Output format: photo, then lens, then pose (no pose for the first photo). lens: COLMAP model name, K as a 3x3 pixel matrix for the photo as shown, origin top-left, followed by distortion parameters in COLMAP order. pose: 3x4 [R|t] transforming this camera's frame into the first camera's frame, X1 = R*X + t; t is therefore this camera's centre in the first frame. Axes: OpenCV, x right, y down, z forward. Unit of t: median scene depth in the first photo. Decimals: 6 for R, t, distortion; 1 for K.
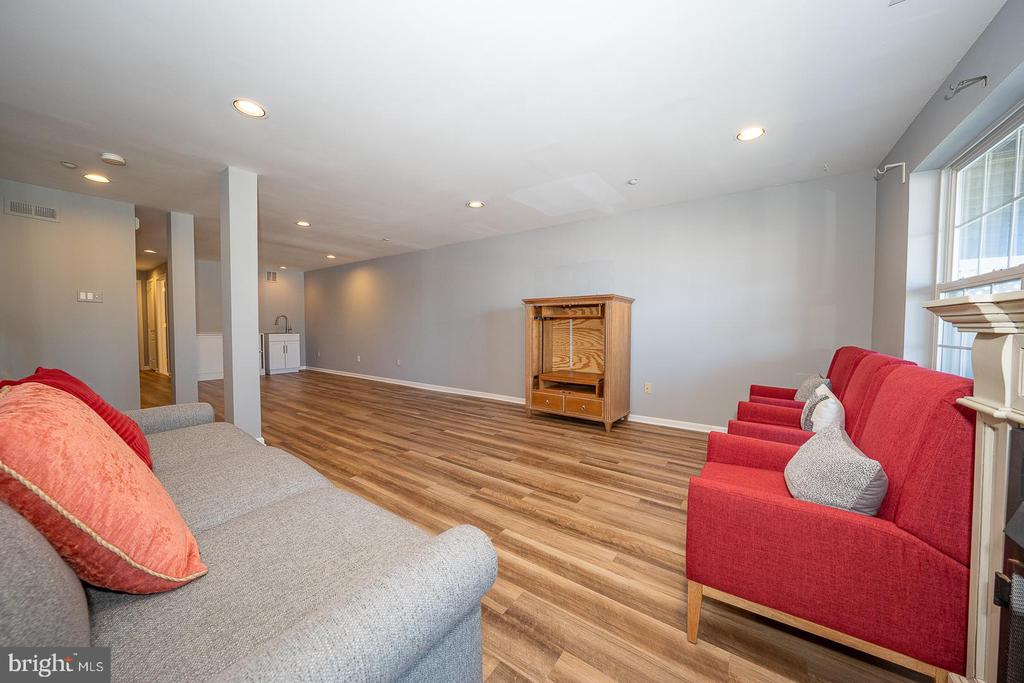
lens RADIAL K [[351.5, 0, 512.4], [0, 351.5, 335.9], [0, 0, 1]] dist [-0.013702, 0.002230]
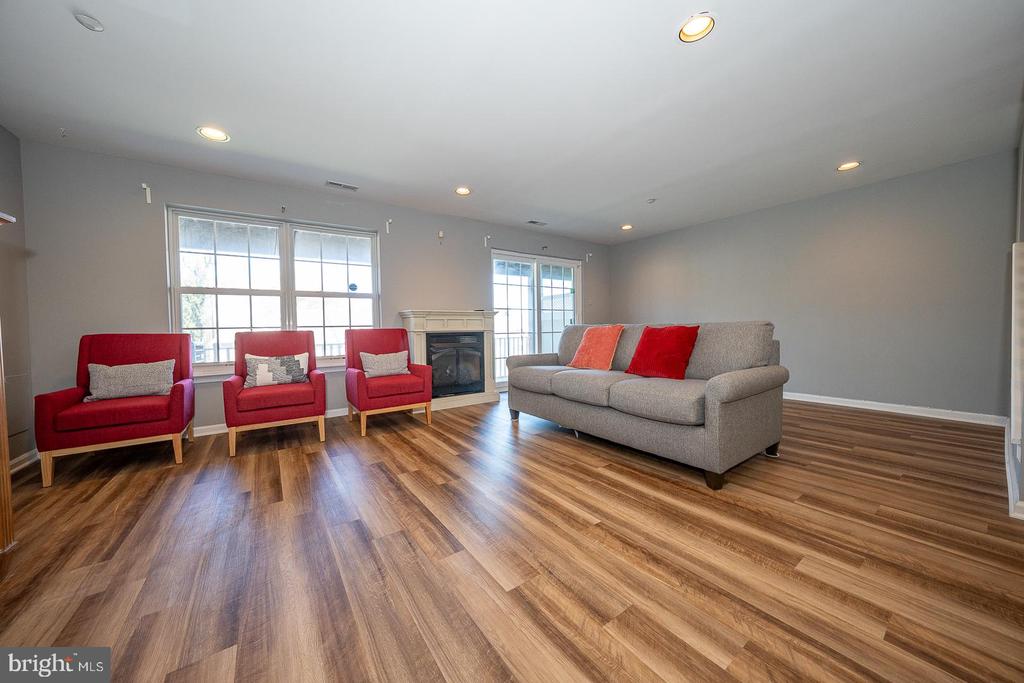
lens RADIAL K [[351.5, 0, 510.0], [0, 351.5, 342.7], [0, 0, 1]] dist [-0.013702, 0.002230]
pose [[-0.938536, -0.003481, 0.345163, -0.458724], [0.022751, 0.997151, 0.071917, 0.011918], [-0.344430, 0.075349, -0.935783, 1.438539]]
